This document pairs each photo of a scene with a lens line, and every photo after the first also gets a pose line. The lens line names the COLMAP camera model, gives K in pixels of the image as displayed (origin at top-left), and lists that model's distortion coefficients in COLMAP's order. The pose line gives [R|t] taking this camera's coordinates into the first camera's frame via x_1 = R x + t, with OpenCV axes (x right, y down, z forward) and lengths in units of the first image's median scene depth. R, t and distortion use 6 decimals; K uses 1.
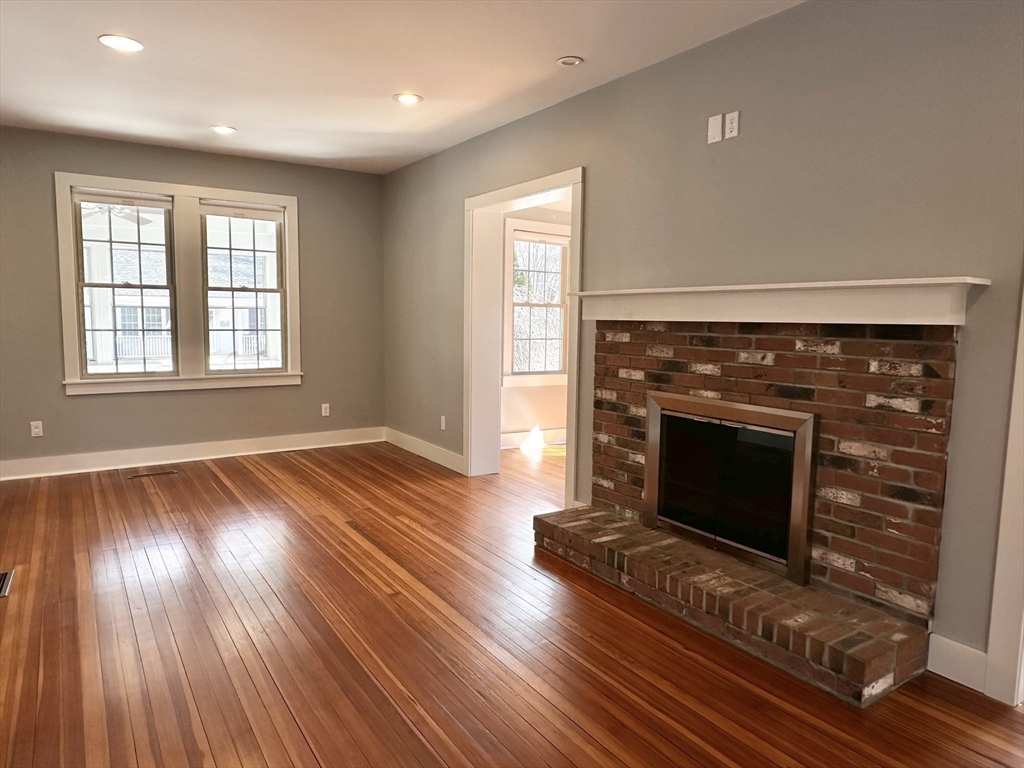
lens RADIAL K [[659.2, 0, 508.2], [0, 659.2, 389.0], [0, 0, 1]] dist [-0.001163, -0.004097]
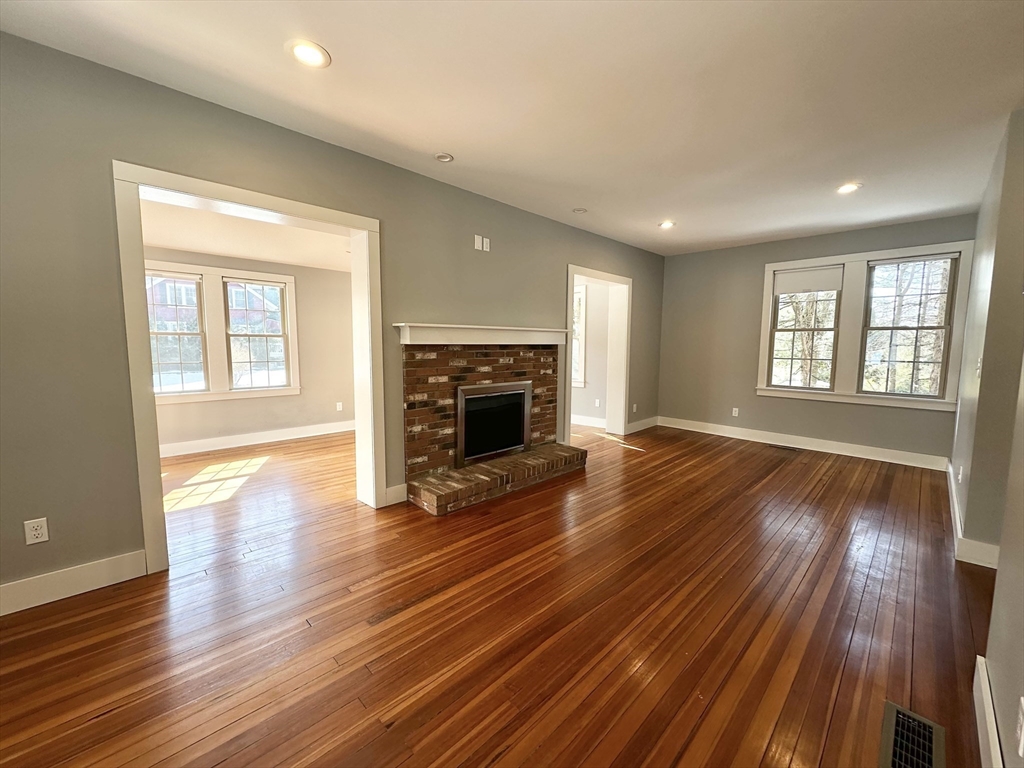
lens RADIAL K [[407.0, 0, 510.9], [0, 407.0, 383.7], [0, 0, 1]] dist [-0.002040, 0.000624]
pose [[-0.184692, -0.113630, 0.976205, -0.801282], [0.097913, 0.986224, 0.133321, -0.127201], [-0.977907, 0.120206, -0.171022, 1.041734]]
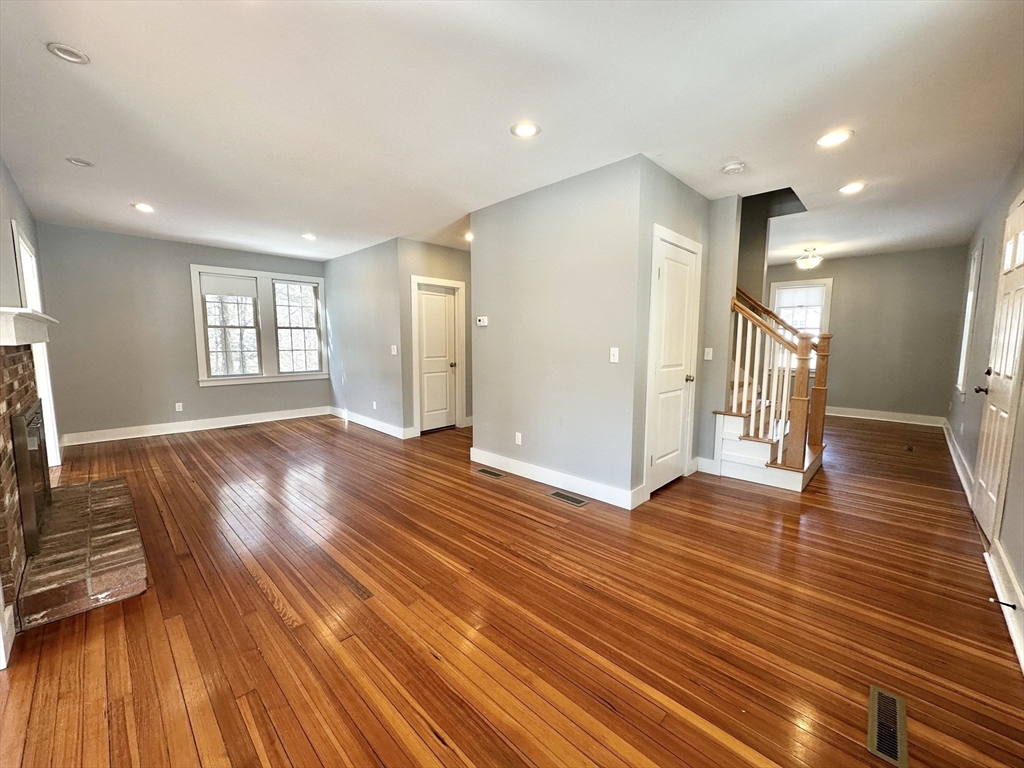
lens RADIAL K [[407.0, 0, 514.4], [0, 407.0, 383.2], [0, 0, 1]] dist [-0.002040, 0.000624]
pose [[-0.976939, 0.006058, -0.213433, -0.364308], [-0.039599, 0.977116, 0.208990, -0.196868], [0.209815, 0.212622, -0.954343, 1.705327]]
